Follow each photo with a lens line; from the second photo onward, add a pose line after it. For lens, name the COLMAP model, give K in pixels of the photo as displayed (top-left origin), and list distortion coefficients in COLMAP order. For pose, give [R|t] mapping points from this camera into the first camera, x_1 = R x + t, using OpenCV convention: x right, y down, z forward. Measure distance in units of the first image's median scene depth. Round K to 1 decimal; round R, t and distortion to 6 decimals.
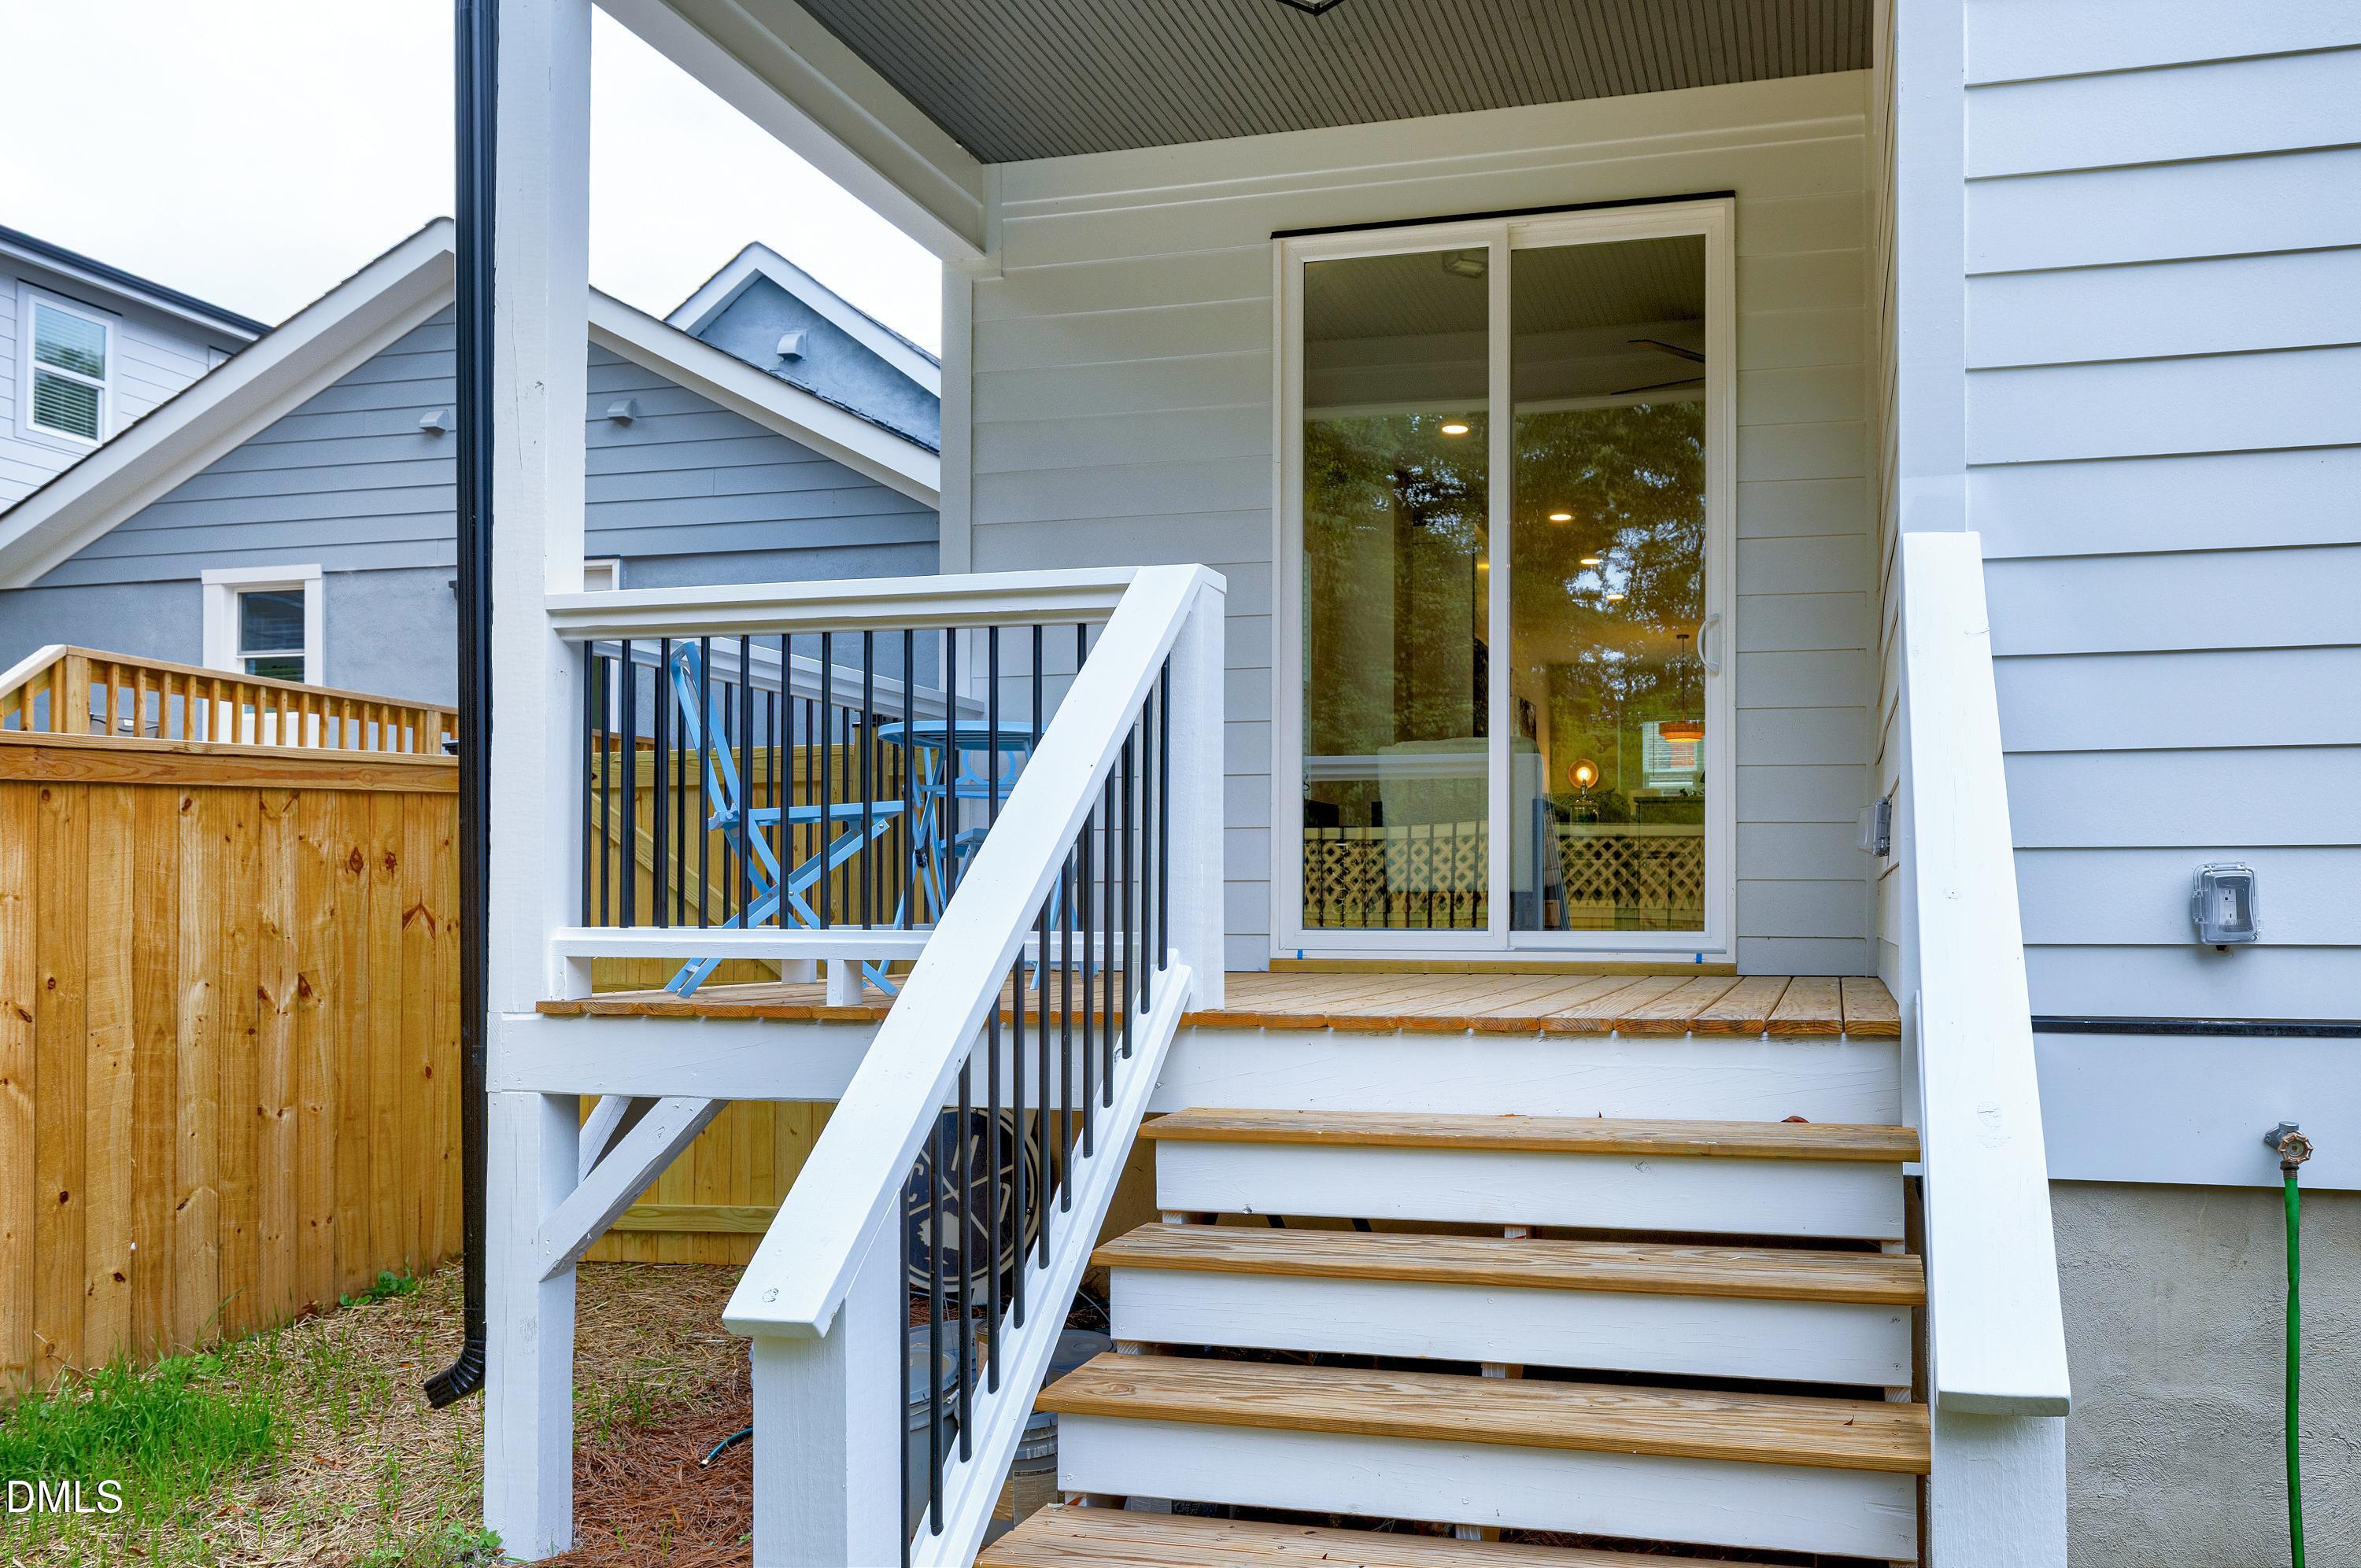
lens RADIAL K [[1858.7, 0, 1347.0], [0, 1858.7, 909.0], [0, 0, 1]] dist [0.005593, -0.004548]
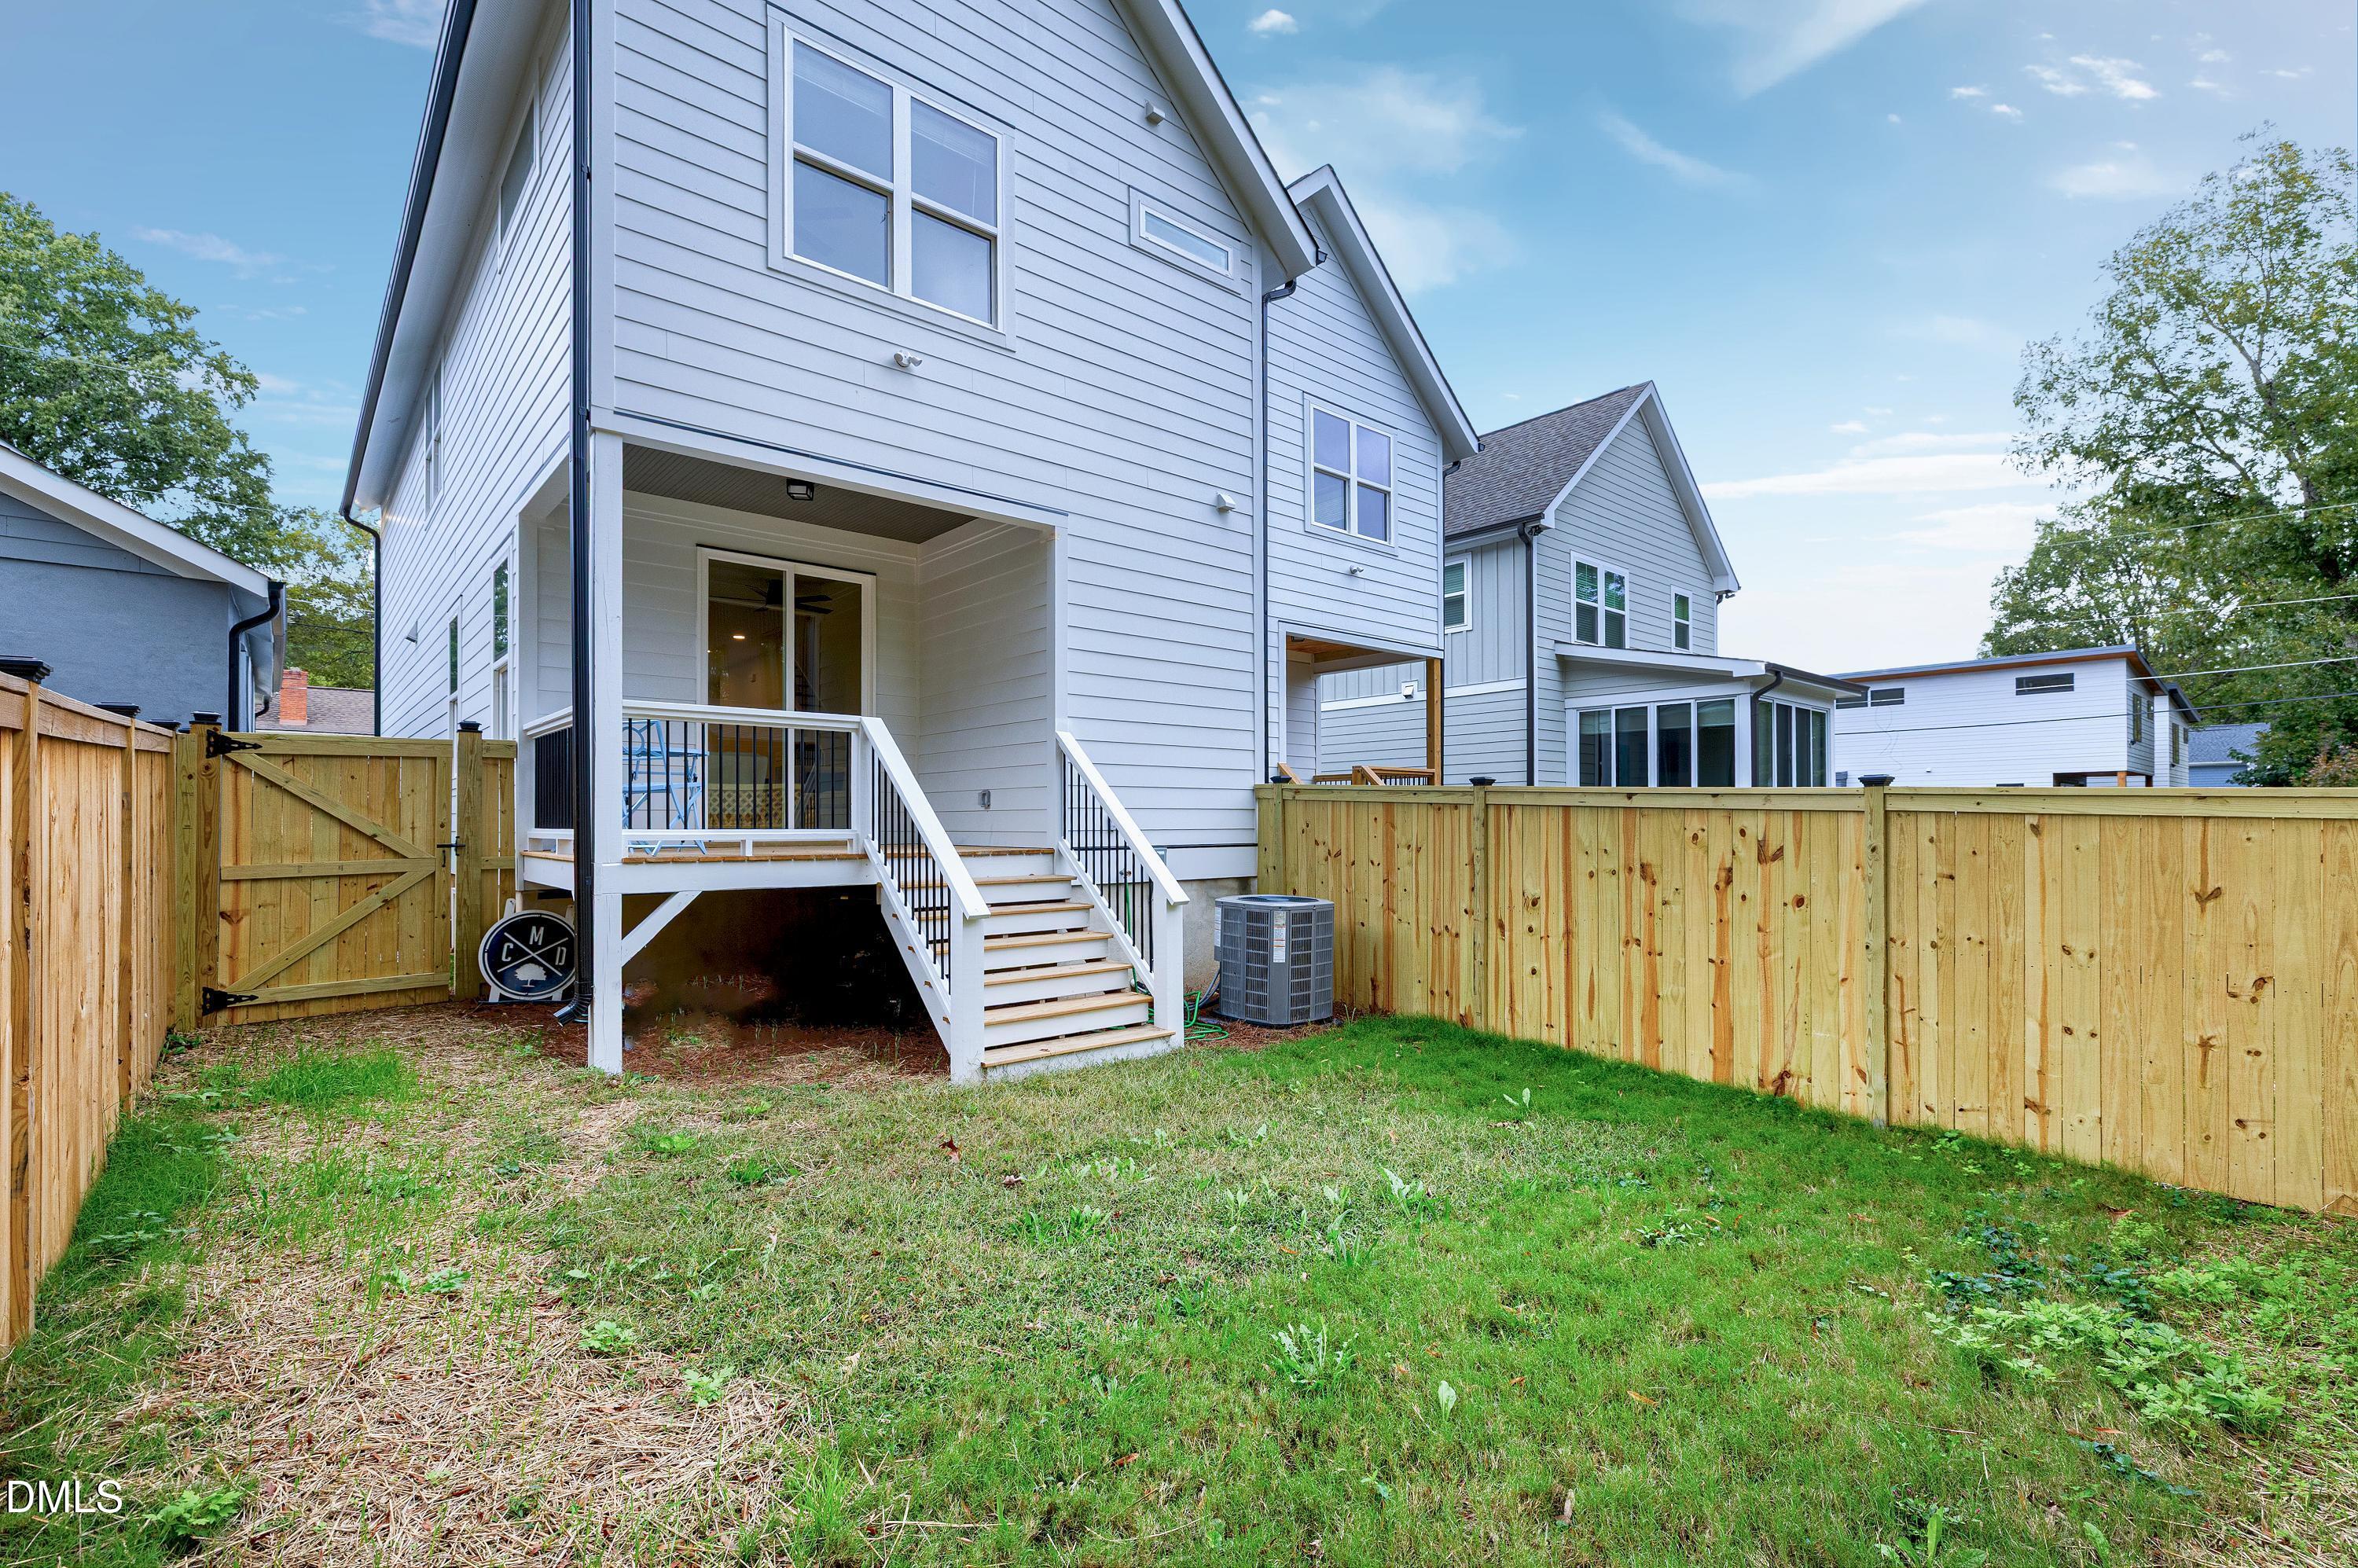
lens RADIAL K [[1063.3, 0, 1201.2], [0, 1063.3, 819.5], [0, 0, 1]] dist [0.002266, 0.000310]
pose [[0.560078, -0.000545, 0.828440, -0.852690], [-0.000080, 1.000000, 0.000712, -0.003719], [-0.828440, -0.000465, 0.560077, -0.343575]]
